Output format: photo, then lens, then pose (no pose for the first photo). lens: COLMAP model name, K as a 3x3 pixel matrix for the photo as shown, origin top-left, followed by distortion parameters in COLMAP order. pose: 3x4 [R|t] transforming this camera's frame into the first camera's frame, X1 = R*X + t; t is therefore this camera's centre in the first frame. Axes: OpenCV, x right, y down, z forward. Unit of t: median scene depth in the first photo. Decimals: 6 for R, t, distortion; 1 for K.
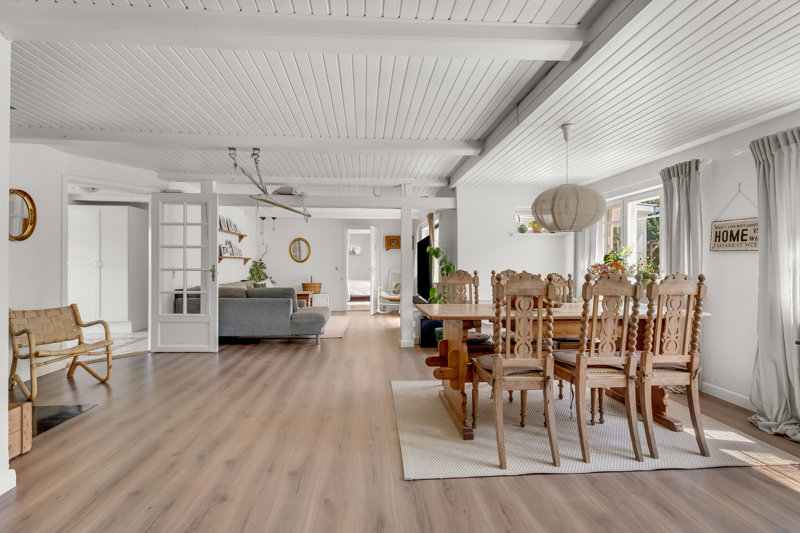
lens RADIAL K [[373.0, 0, 398.5], [0, 373.0, 264.2], [0, 0, 1]] dist [-0.011931, 0.000932]
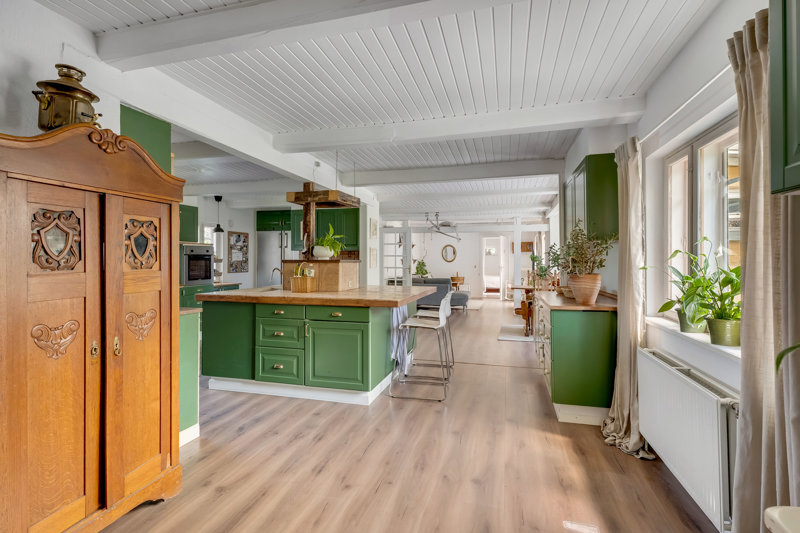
lens RADIAL K [[393.3, 0, 403.0], [0, 393.3, 253.6], [0, 0, 1]] dist [0.048205, 0.000365]
pose [[0.940875, -0.006120, -0.338700, 0.101599], [0.000278, 0.999850, -0.017295, -0.015517], [0.338755, 0.016178, 0.940735, -0.606662]]
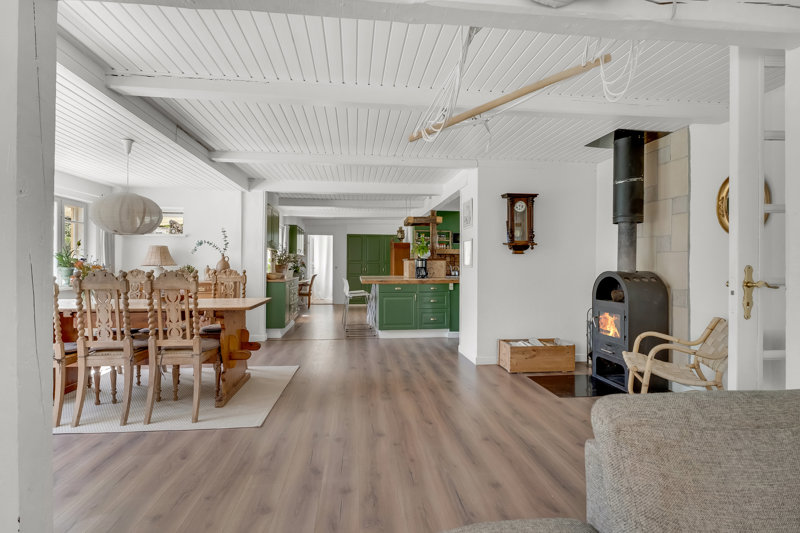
lens RADIAL K [[393.3, 0, 402.0], [0, 393.3, 267.2], [0, 0, 1]] dist [0.048205, 0.000365]
pose [[-0.999113, -0.009750, -0.040976, -0.131407], [-0.010070, 0.999920, 0.007593, -0.001003], [0.040898, 0.007999, -0.999131, 0.901782]]
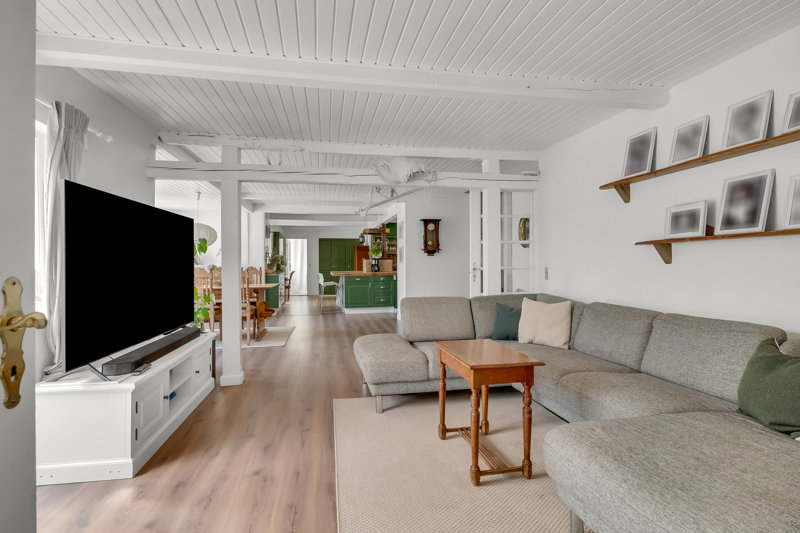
lens RADIAL K [[393.3, 0, 395.9], [0, 393.3, 263.5], [0, 0, 1]] dist [0.048205, 0.000365]
pose [[-0.994259, 0.000292, -0.107000, -0.147531], [-0.000258, 0.999987, 0.005129, -0.005012], [0.107001, 0.005127, -0.994246, 1.401252]]
